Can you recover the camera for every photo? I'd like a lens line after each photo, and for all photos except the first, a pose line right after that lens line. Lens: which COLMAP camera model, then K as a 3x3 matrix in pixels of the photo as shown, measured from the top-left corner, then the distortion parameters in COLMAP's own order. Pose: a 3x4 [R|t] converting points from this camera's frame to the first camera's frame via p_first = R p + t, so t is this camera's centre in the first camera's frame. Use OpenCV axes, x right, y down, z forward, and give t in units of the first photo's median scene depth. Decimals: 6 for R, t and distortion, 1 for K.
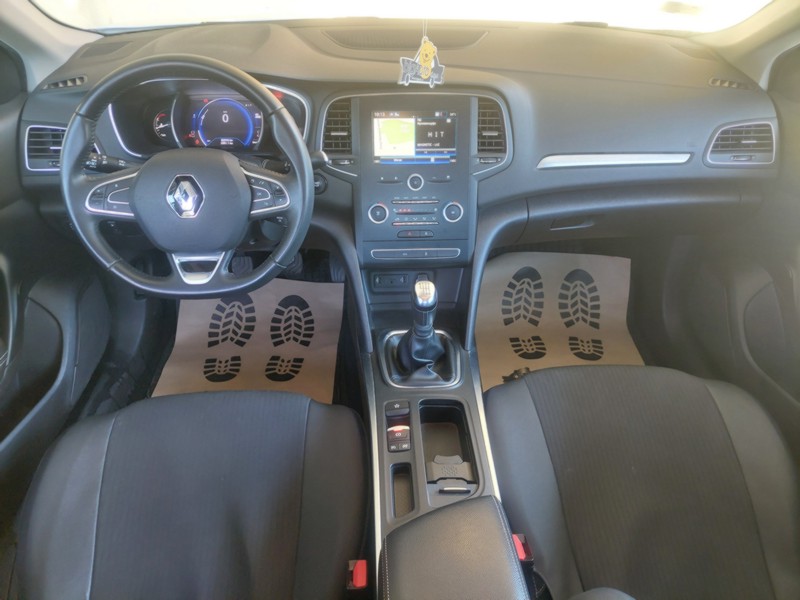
lens RADIAL K [[575.7, 0, 405.3], [0, 575.7, 296.4], [0, 0, 1]] dist [0.040282, -0.032293]
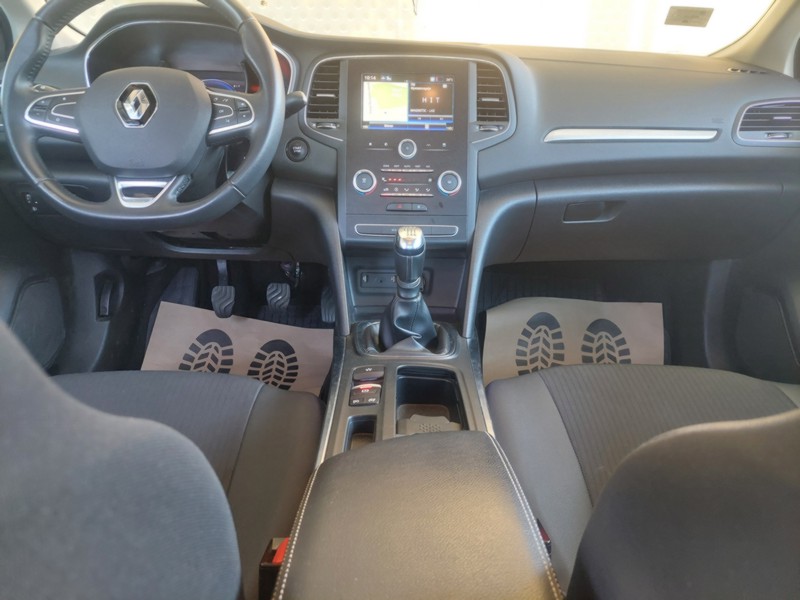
lens RADIAL K [[575.7, 0, 405.7], [0, 575.7, 294.3], [0, 0, 1]] dist [0.040282, -0.032293]
pose [[0.998830, 0.019551, -0.044231, 0.057929], [-0.031714, 0.955307, -0.293908, 0.276393], [0.036508, 0.294967, 0.954810, 0.206038]]
